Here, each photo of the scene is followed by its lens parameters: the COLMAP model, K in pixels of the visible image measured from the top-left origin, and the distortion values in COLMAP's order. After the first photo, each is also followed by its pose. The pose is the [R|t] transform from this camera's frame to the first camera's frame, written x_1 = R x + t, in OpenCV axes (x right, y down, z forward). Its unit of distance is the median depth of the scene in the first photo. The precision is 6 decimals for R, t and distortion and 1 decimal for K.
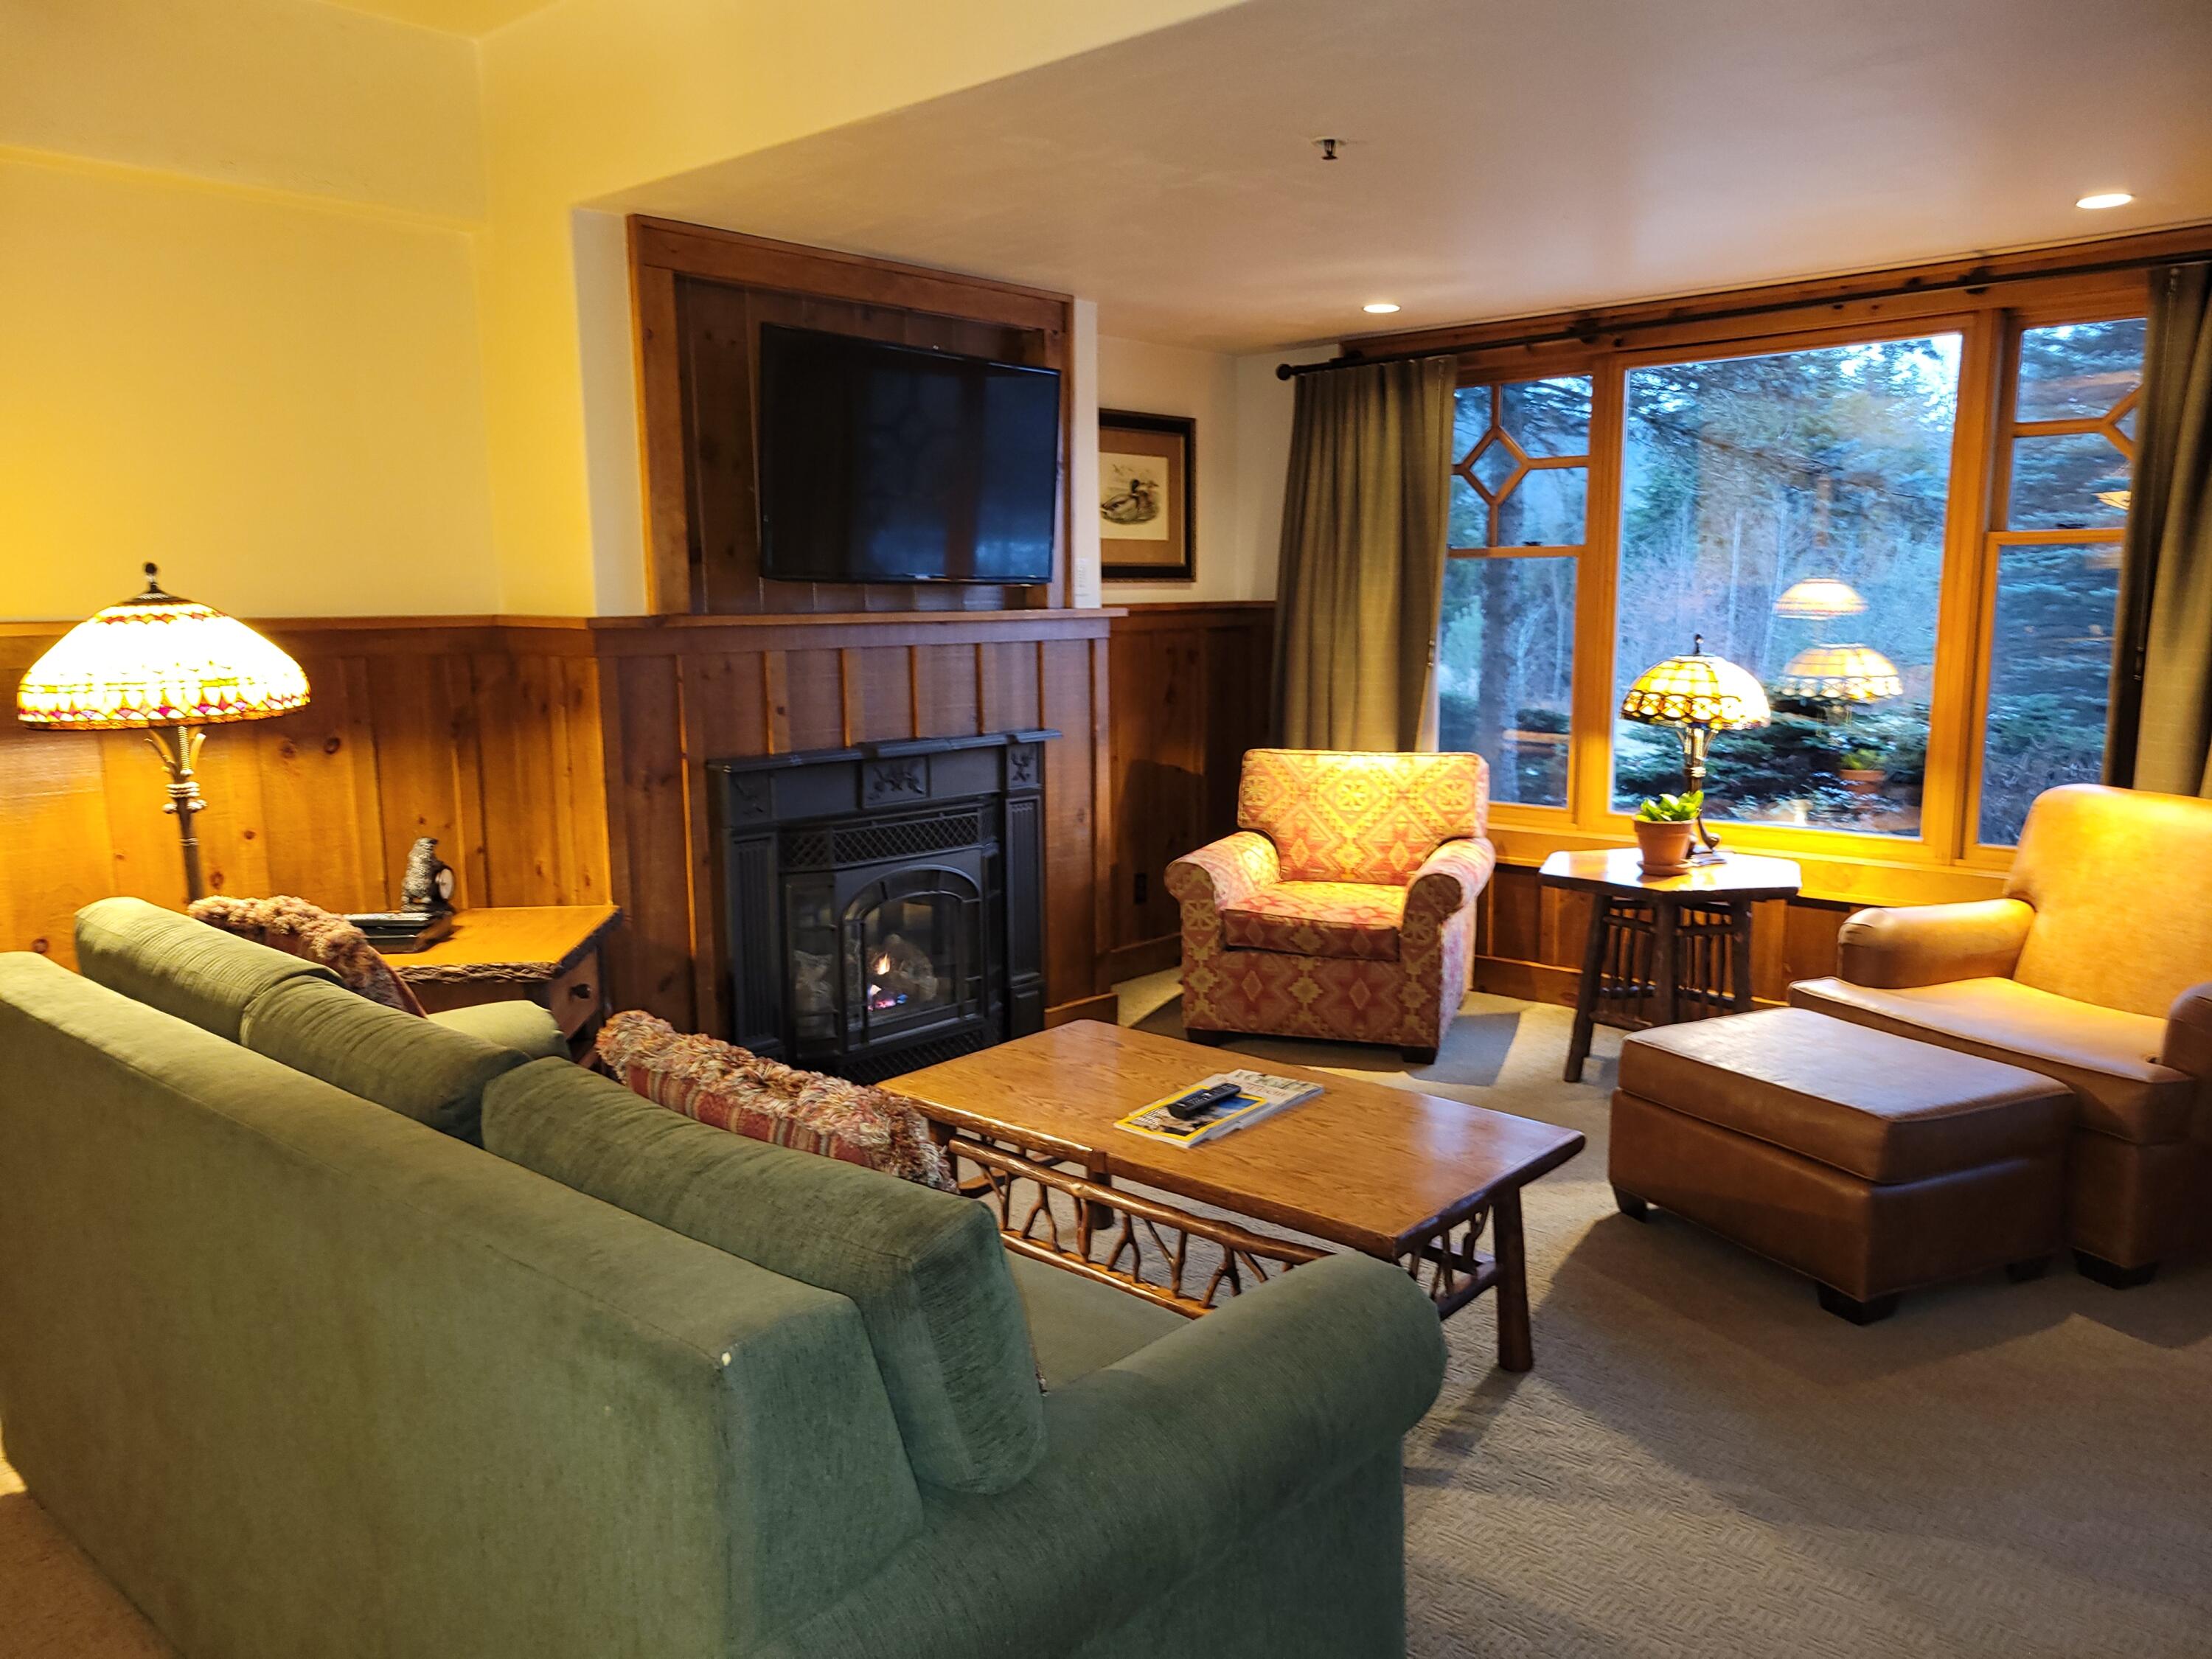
lens RADIAL K [[1679.4, 0, 1112.5], [0, 1679.4, 841.7], [0, 0, 1]] dist [0.054606, -0.037118]
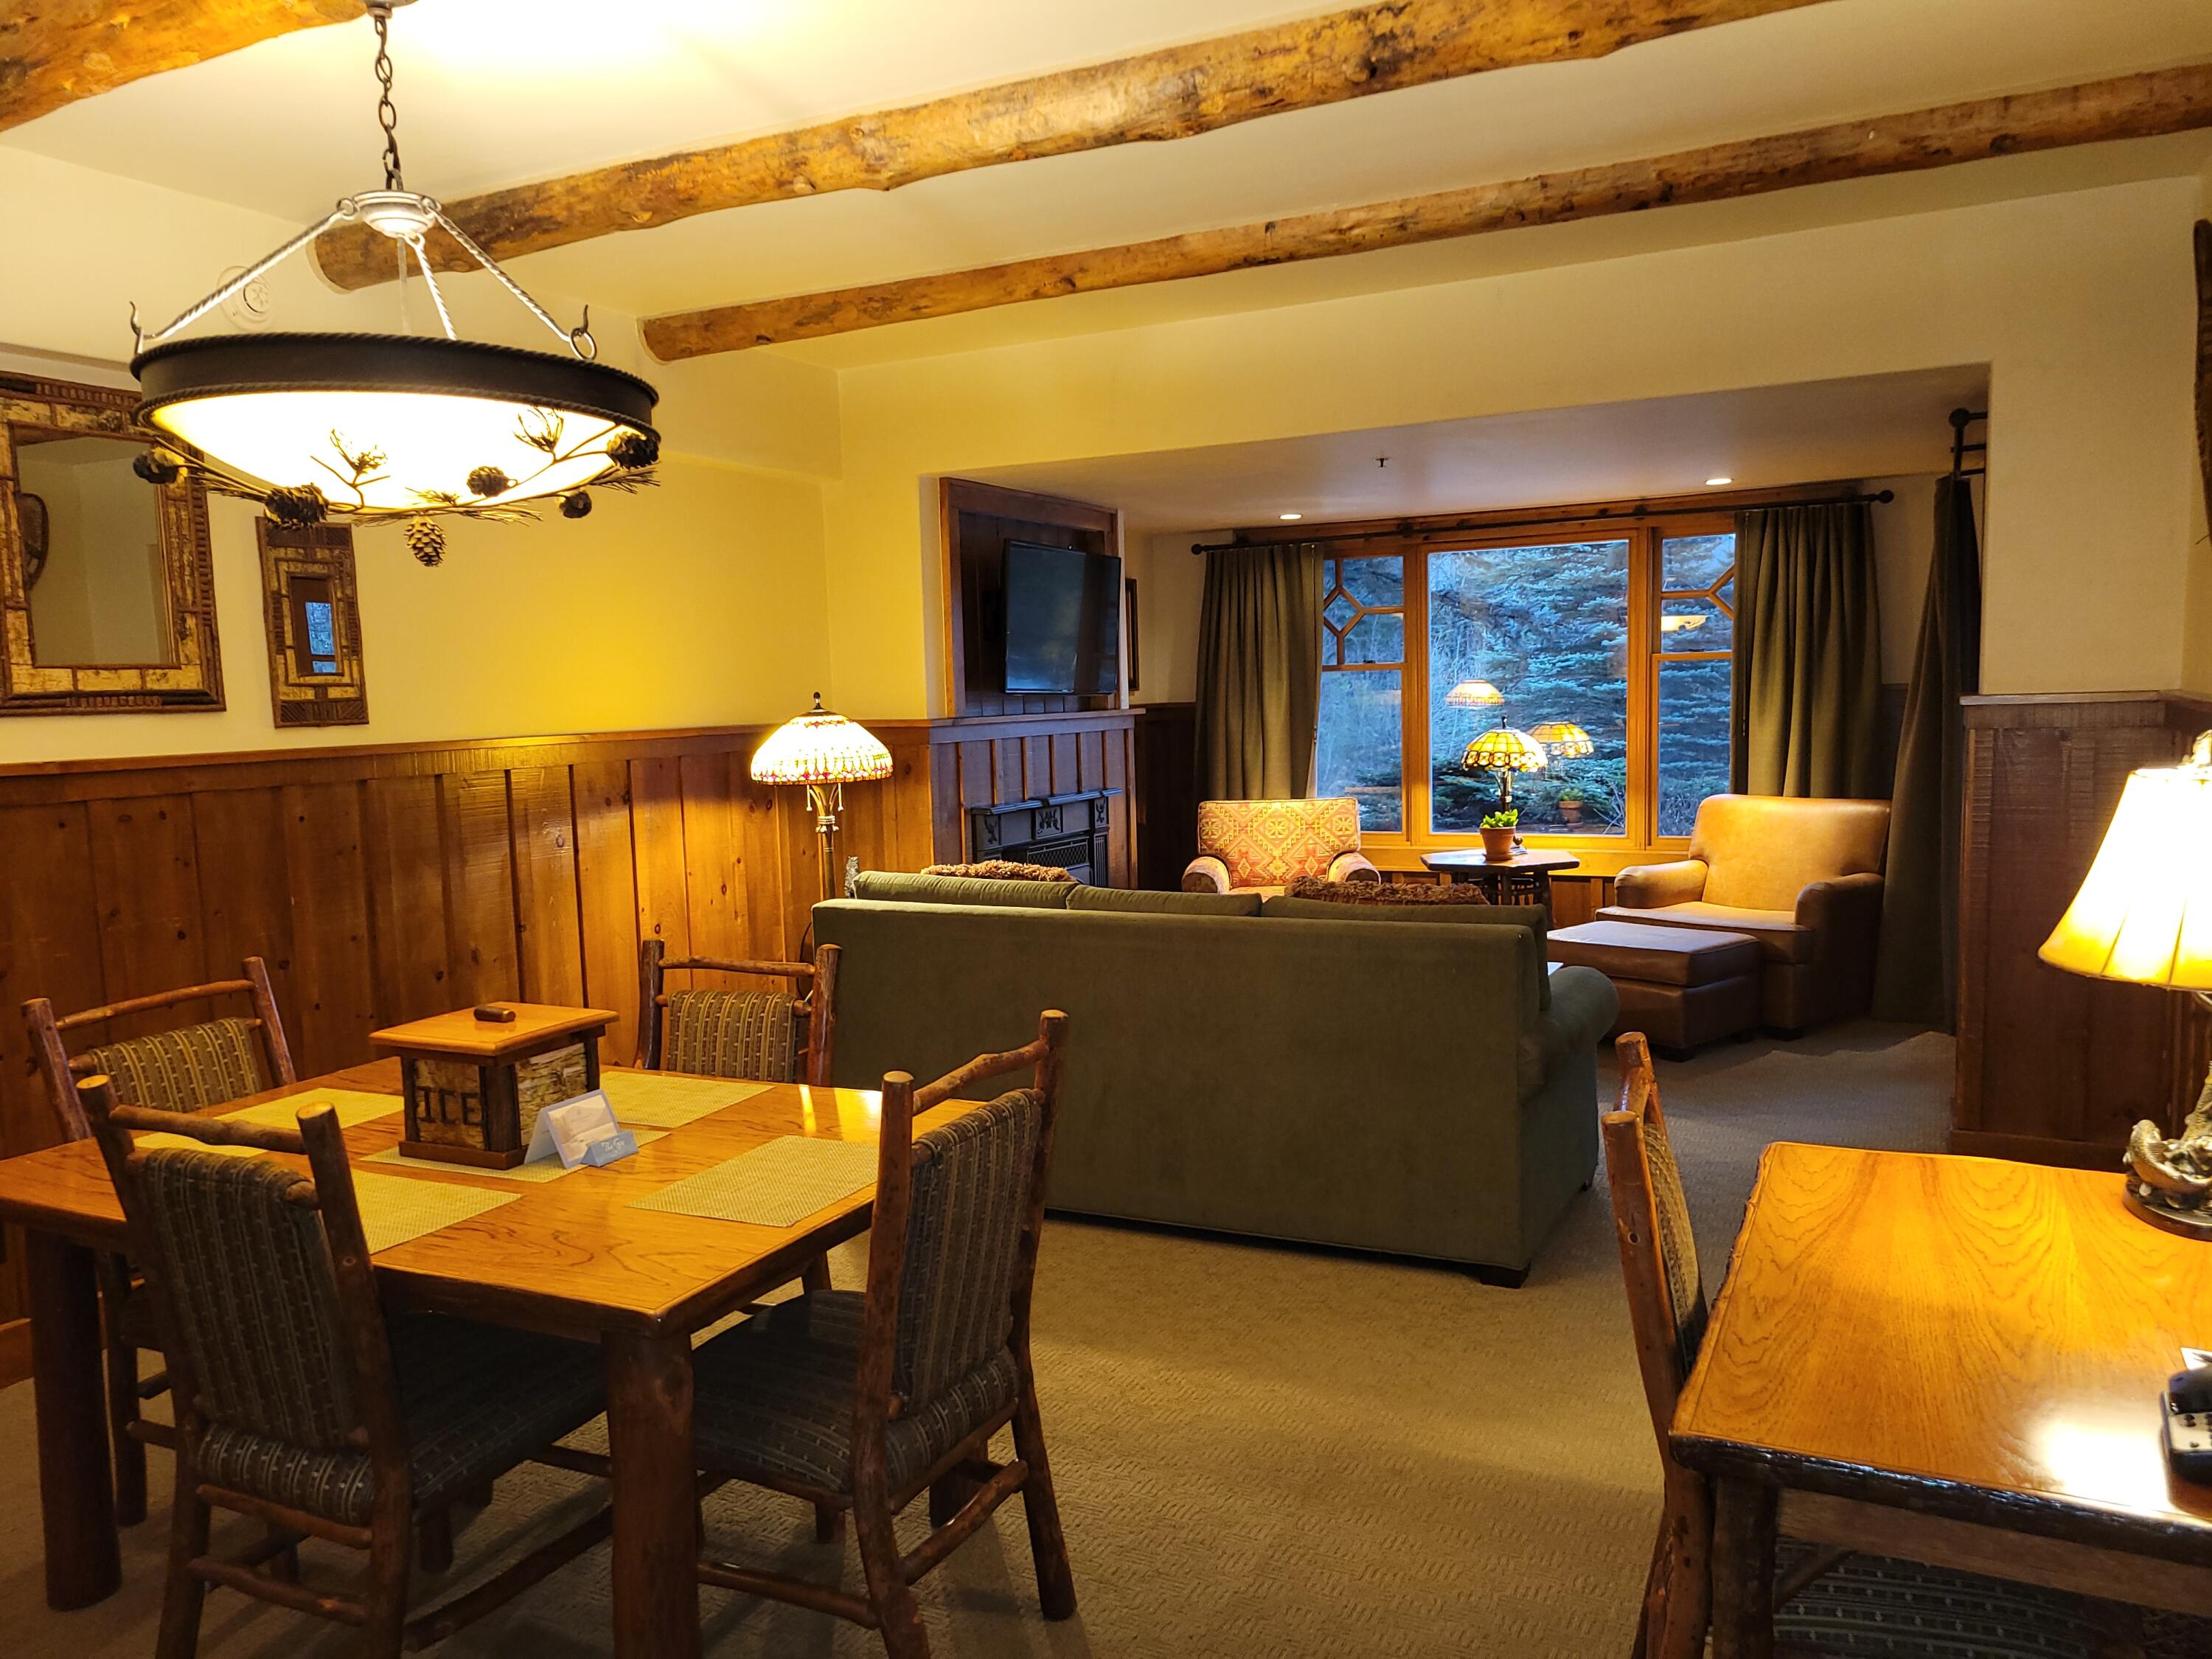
lens RADIAL K [[1648.9, 0, 1106.0], [0, 1648.9, 829.5], [0, 0, 1]] dist [0.040417, -0.005322]
pose [[0.964962, -0.040988, 0.259170, -0.403621], [0.058572, 0.996449, -0.060490, 0.056167], [-0.255770, 0.073551, 0.963936, -0.405261]]
